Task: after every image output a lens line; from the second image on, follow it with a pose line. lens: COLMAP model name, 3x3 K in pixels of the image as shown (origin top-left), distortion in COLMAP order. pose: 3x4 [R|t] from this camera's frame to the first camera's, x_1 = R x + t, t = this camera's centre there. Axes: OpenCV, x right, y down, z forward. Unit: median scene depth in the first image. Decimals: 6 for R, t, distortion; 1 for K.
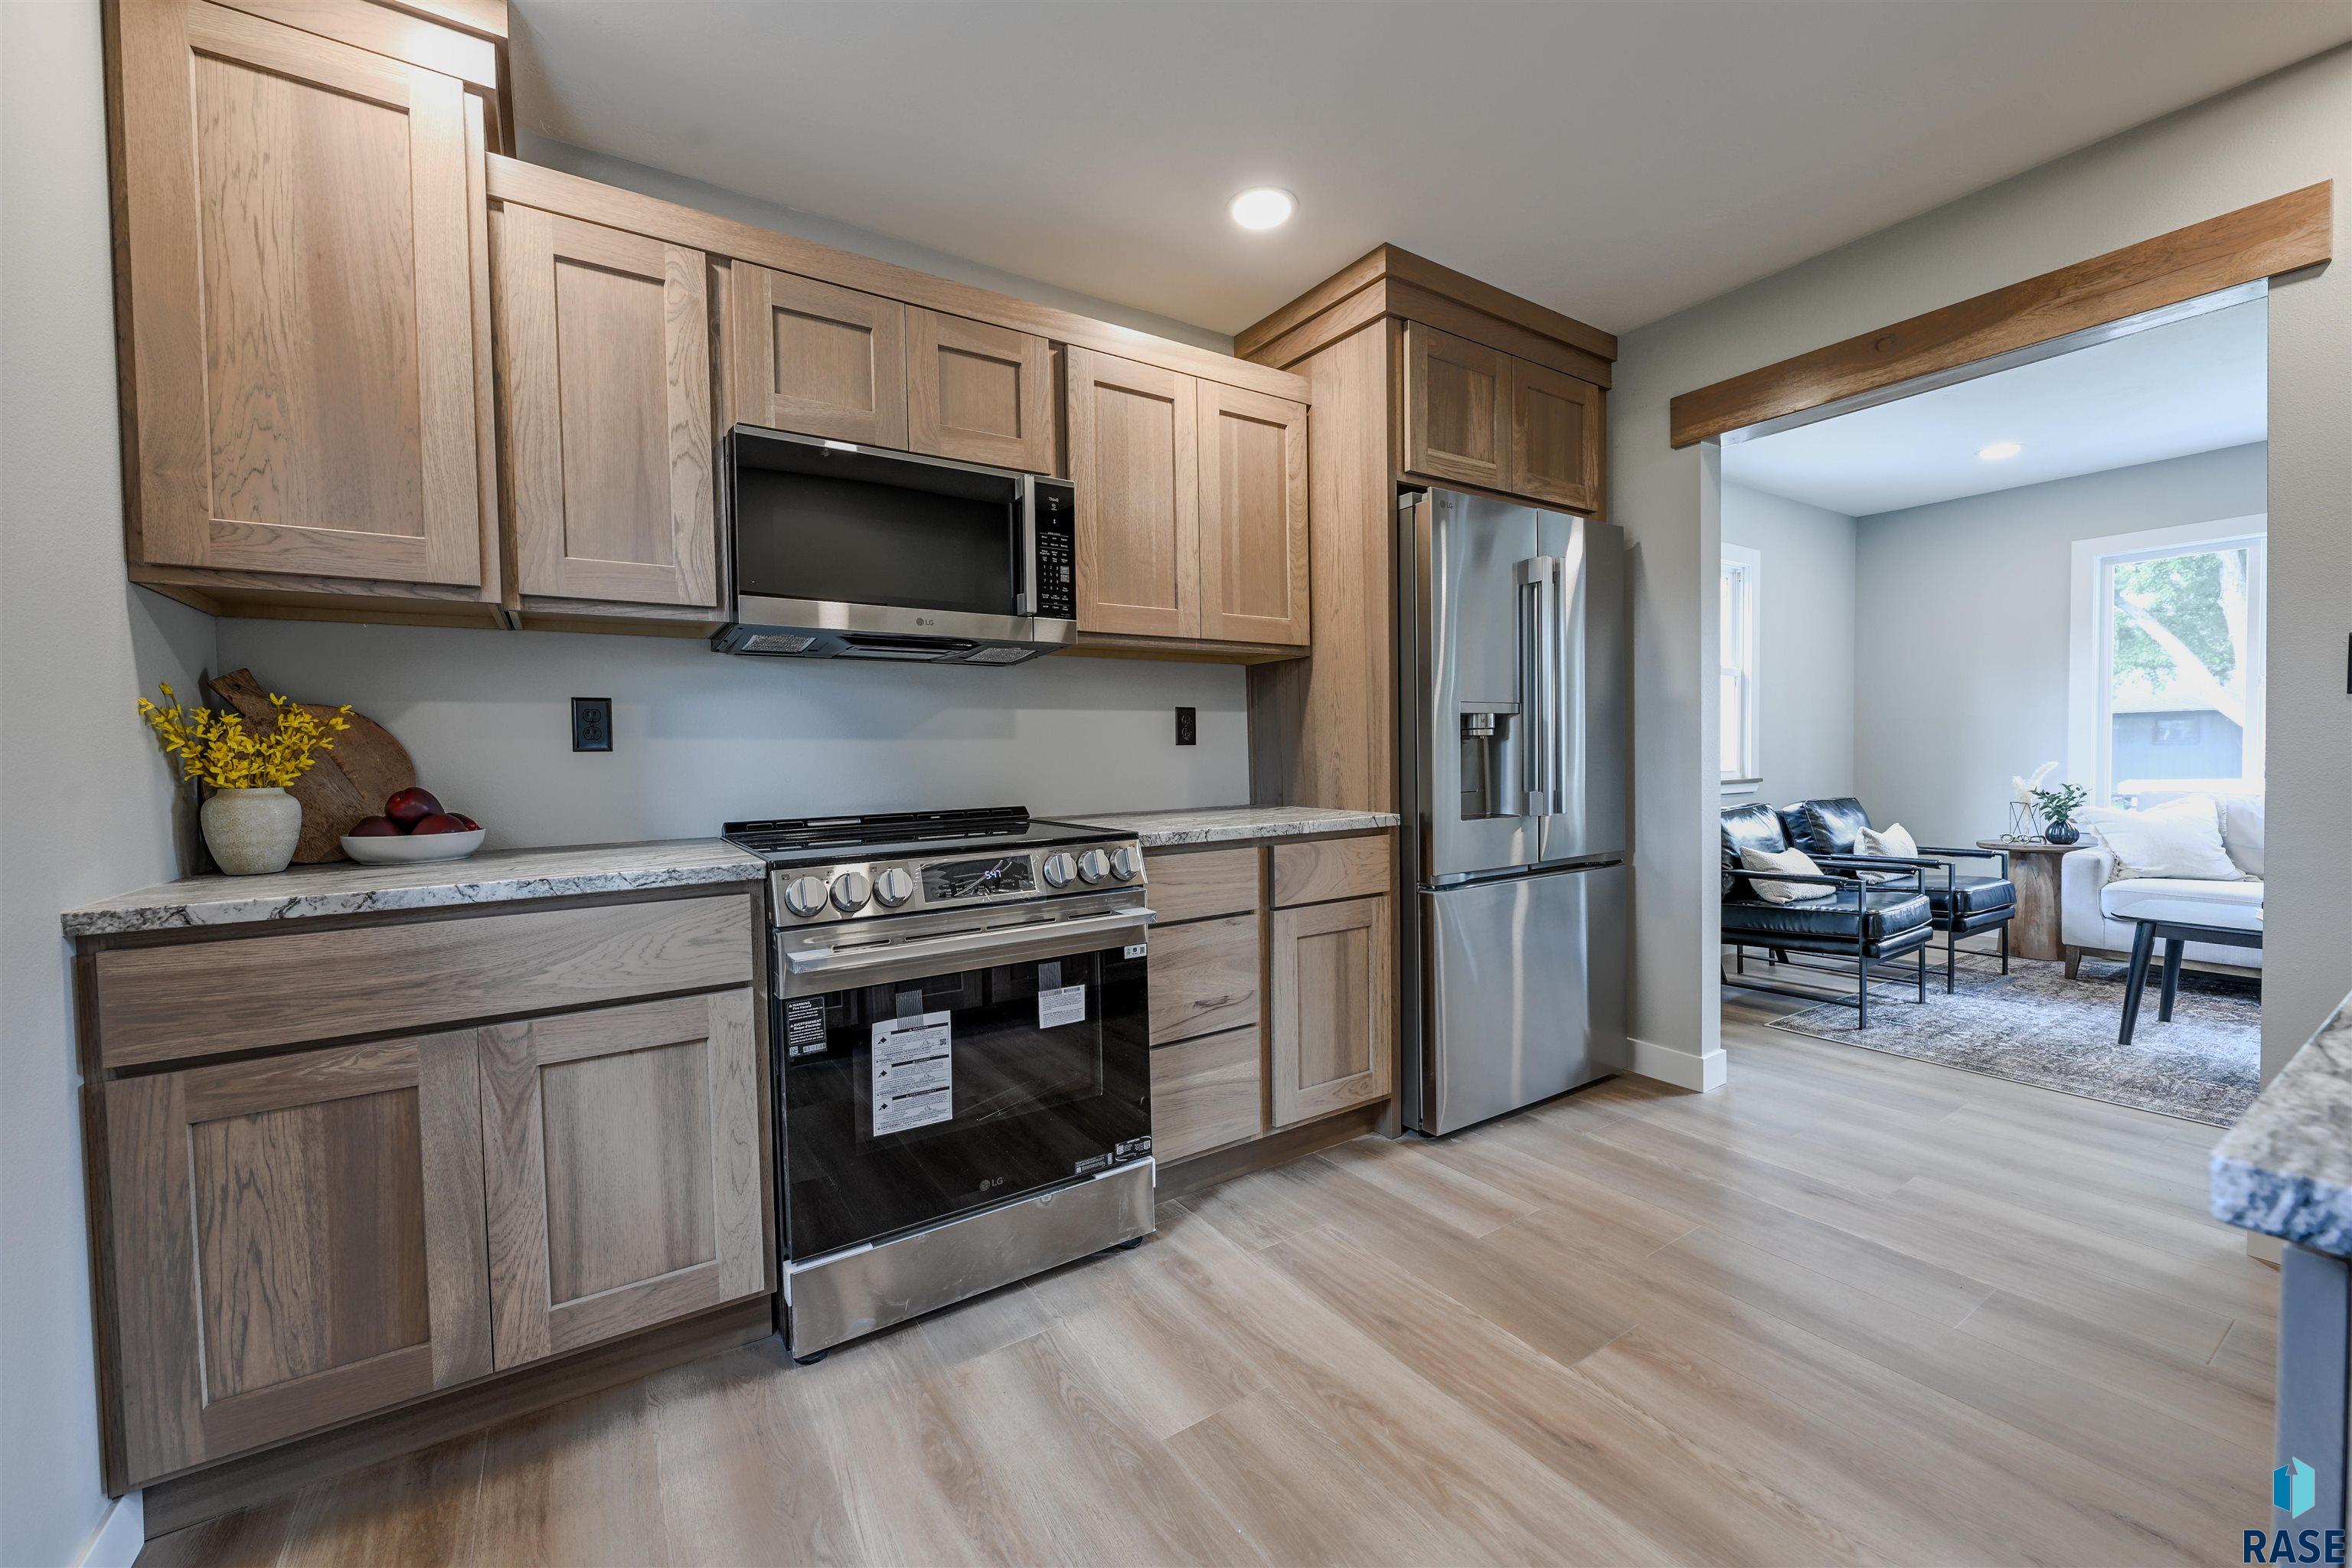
lens RADIAL K [[925.4, 0, 1181.1], [0, 925.4, 781.8], [0, 0, 1]] dist [0.000342, -0.000440]
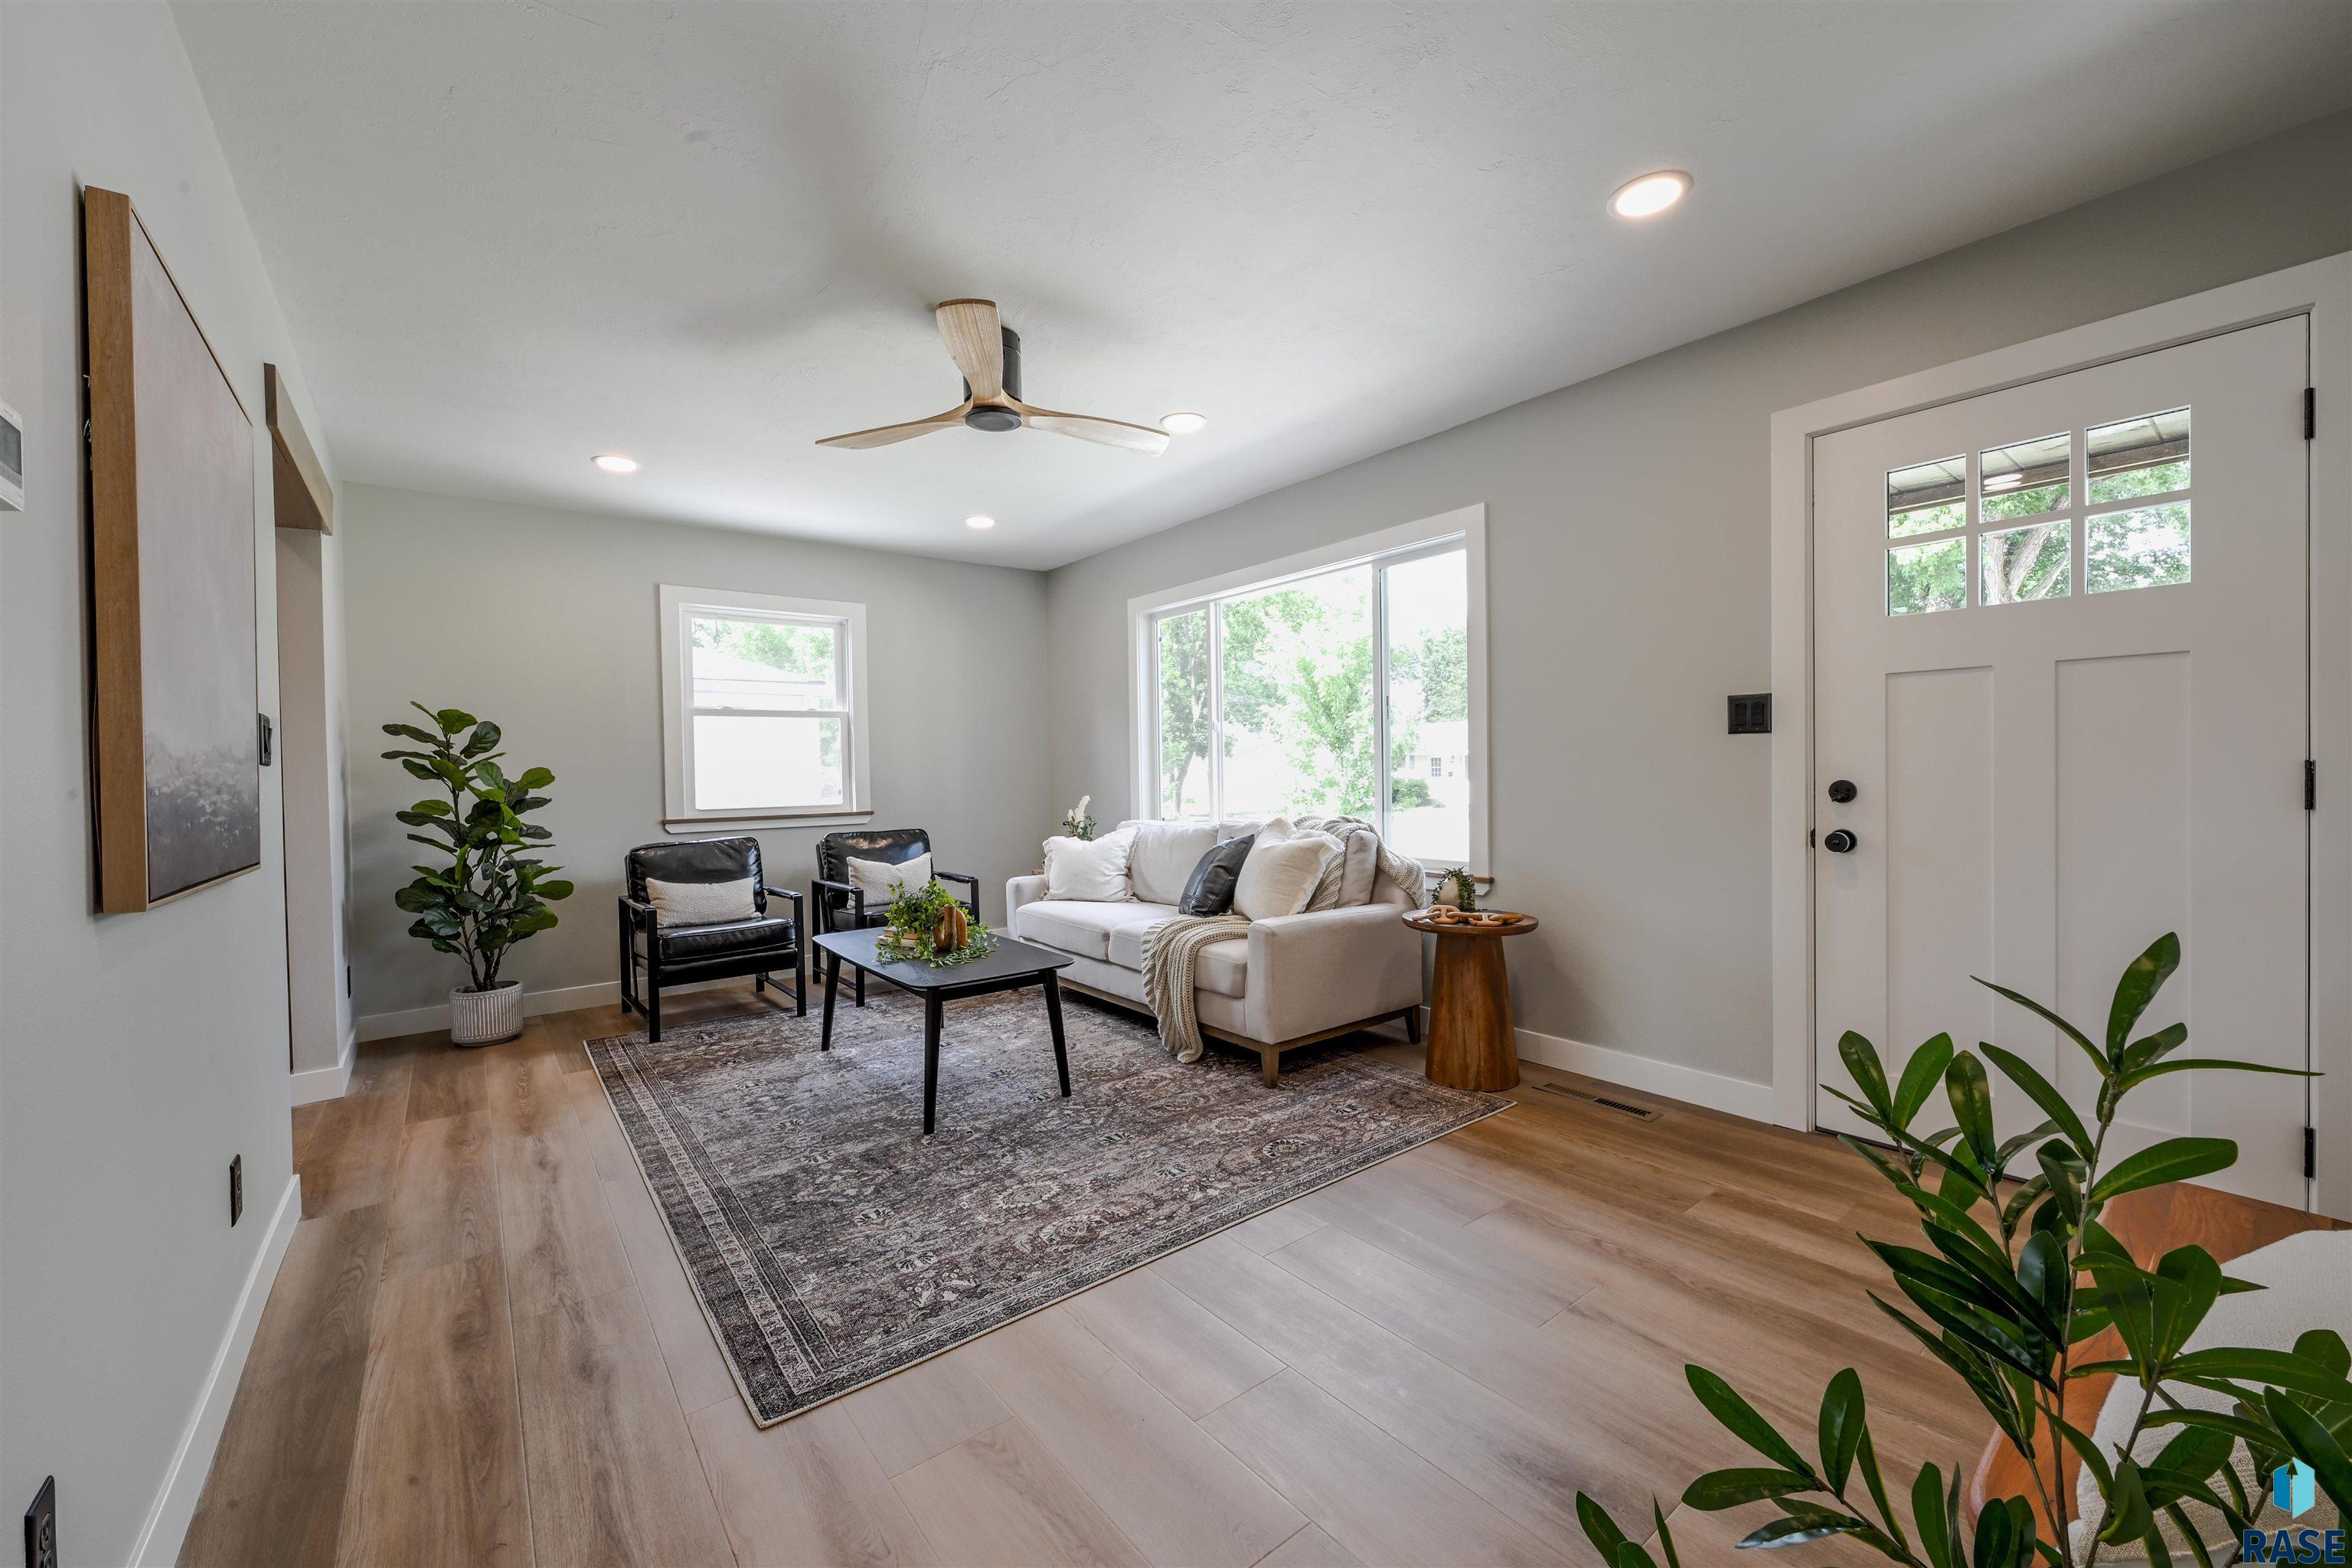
lens RADIAL K [[925.4, 0, 1179.0], [0, 925.4, 776.9], [0, 0, 1]] dist [0.000342, -0.000440]
pose [[0.996282, -0.006449, 0.085905, 2.289266], [0.008629, 0.999649, -0.025037, -0.034847], [-0.085713, 0.025685, 0.995989, -0.306704]]
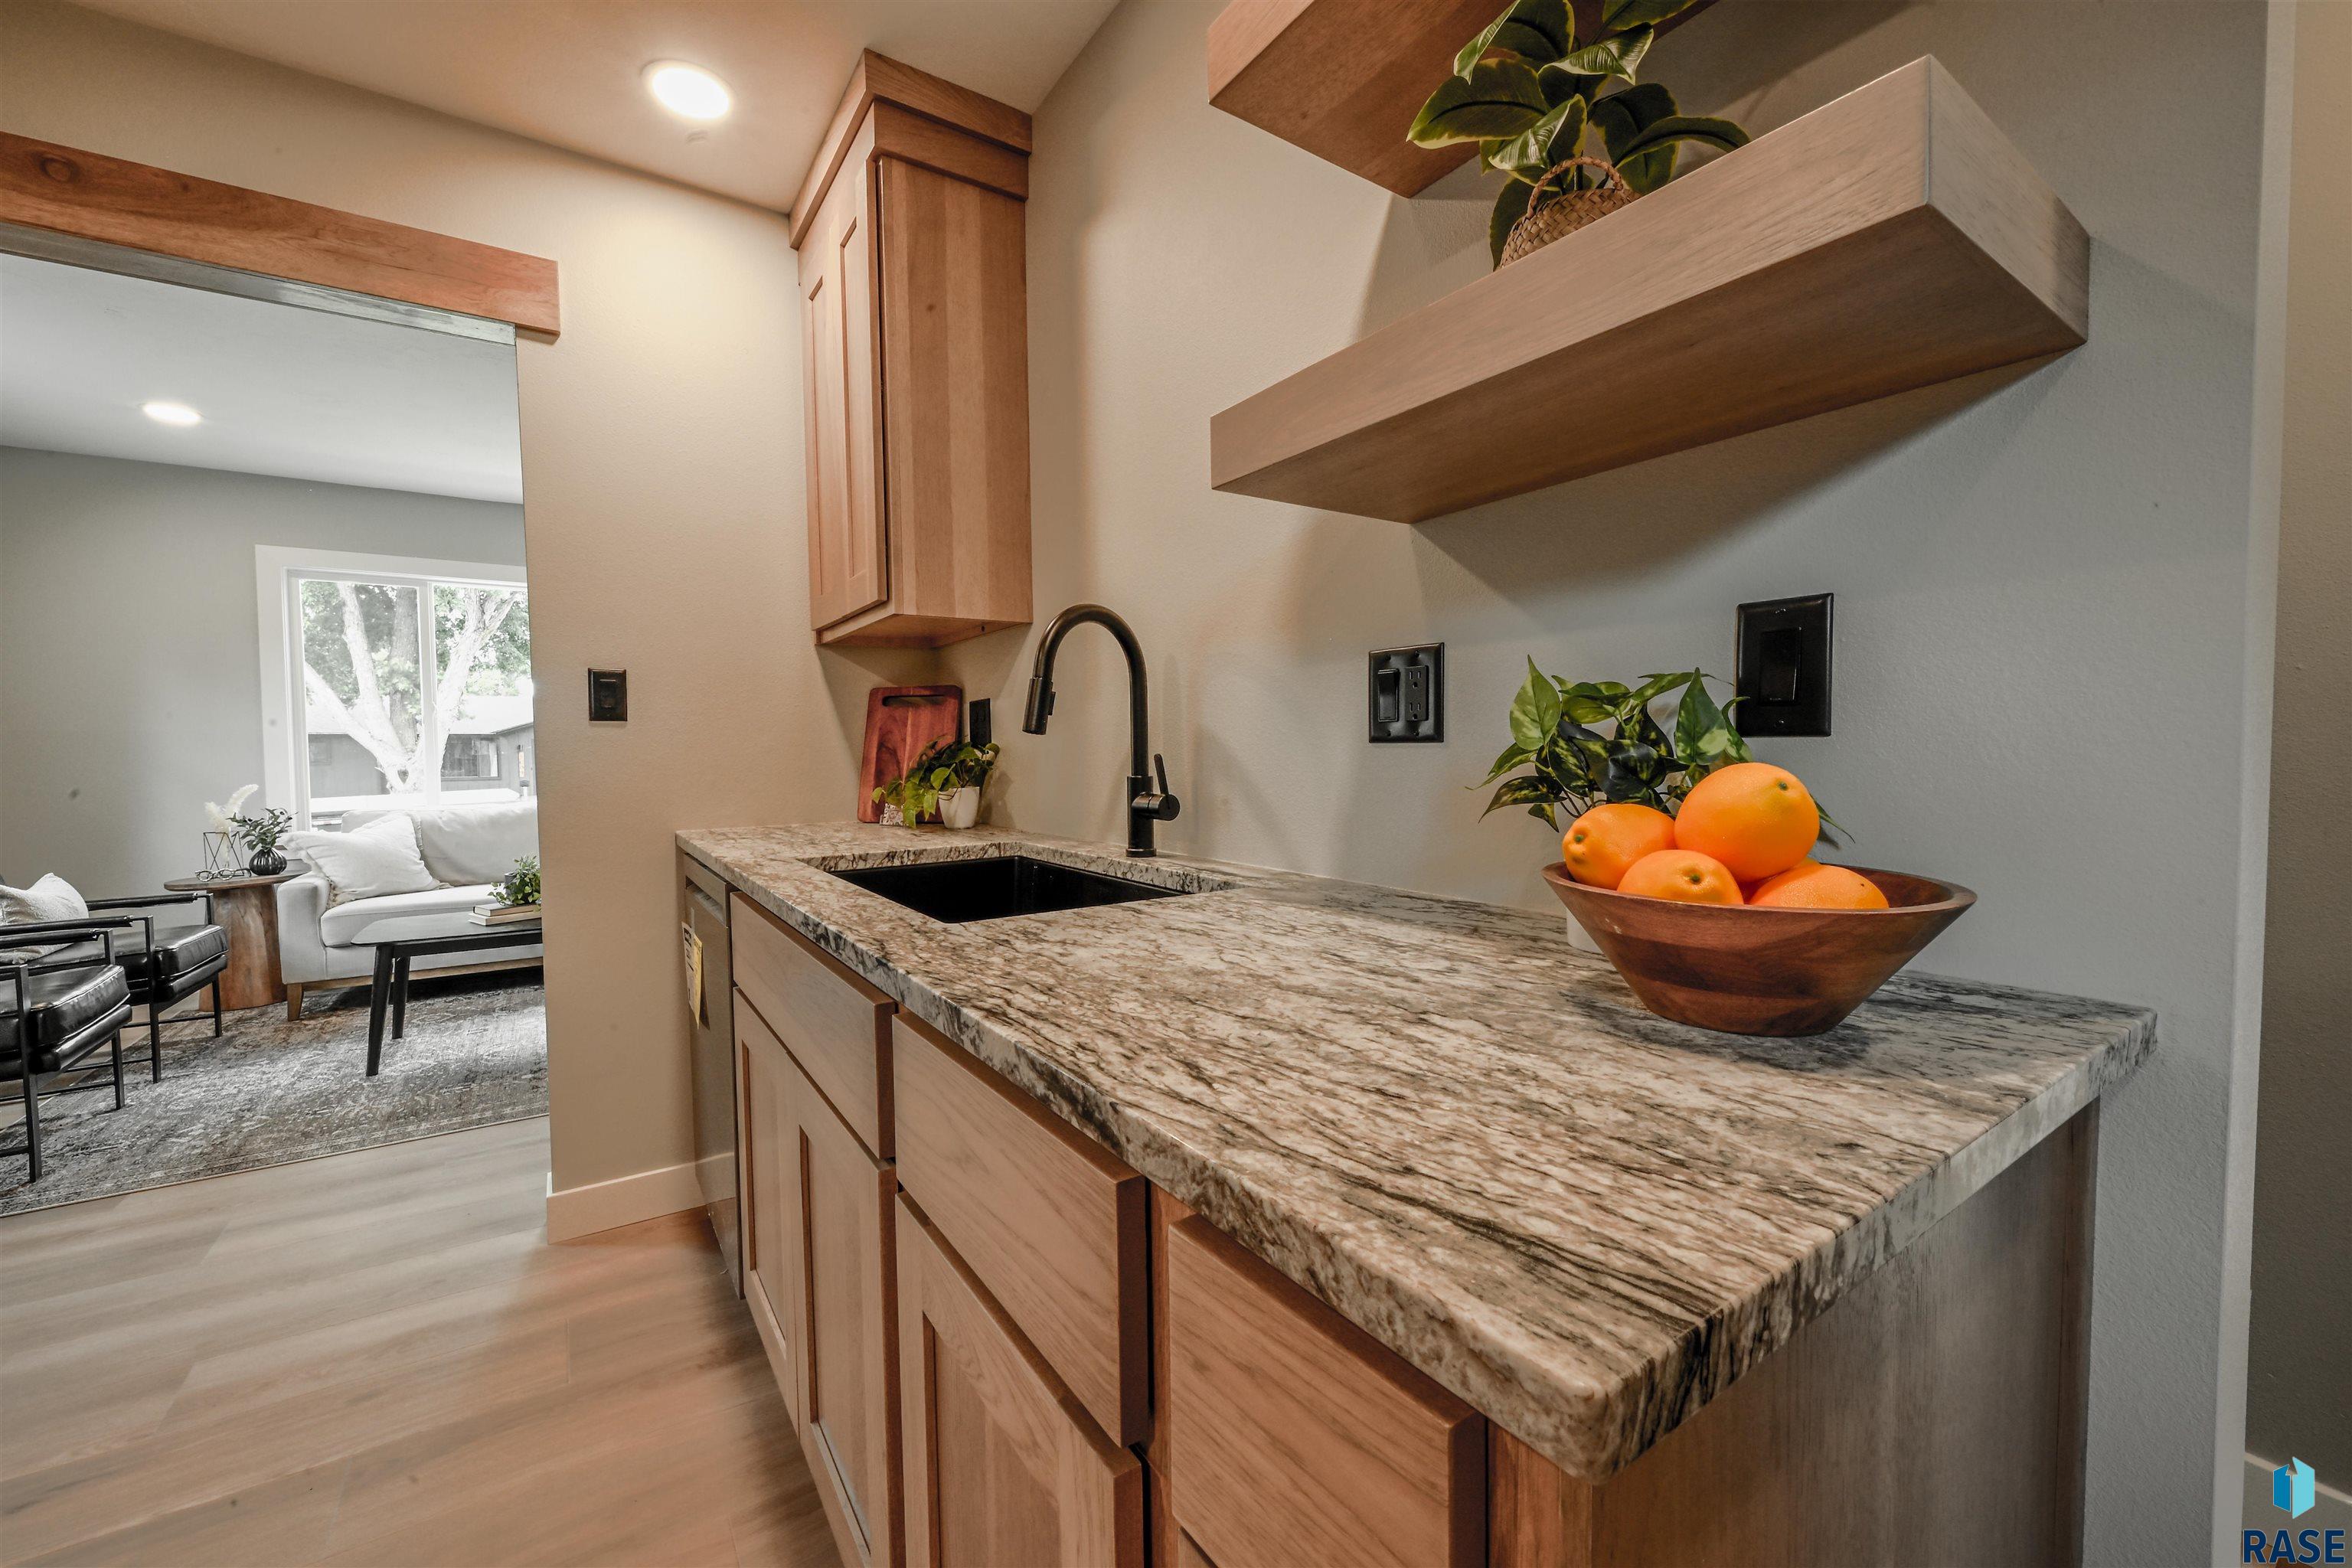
lens RADIAL K [[925.4, 0, 1164.2], [0, 925.4, 781.2], [0, 0, 1]] dist [0.000342, -0.000440]
pose [[-0.000159, -0.019479, 0.999810, 0.100125], [0.042605, 0.998902, 0.019468, -0.010910], [-0.999092, 0.042600, 0.000671, 0.269944]]
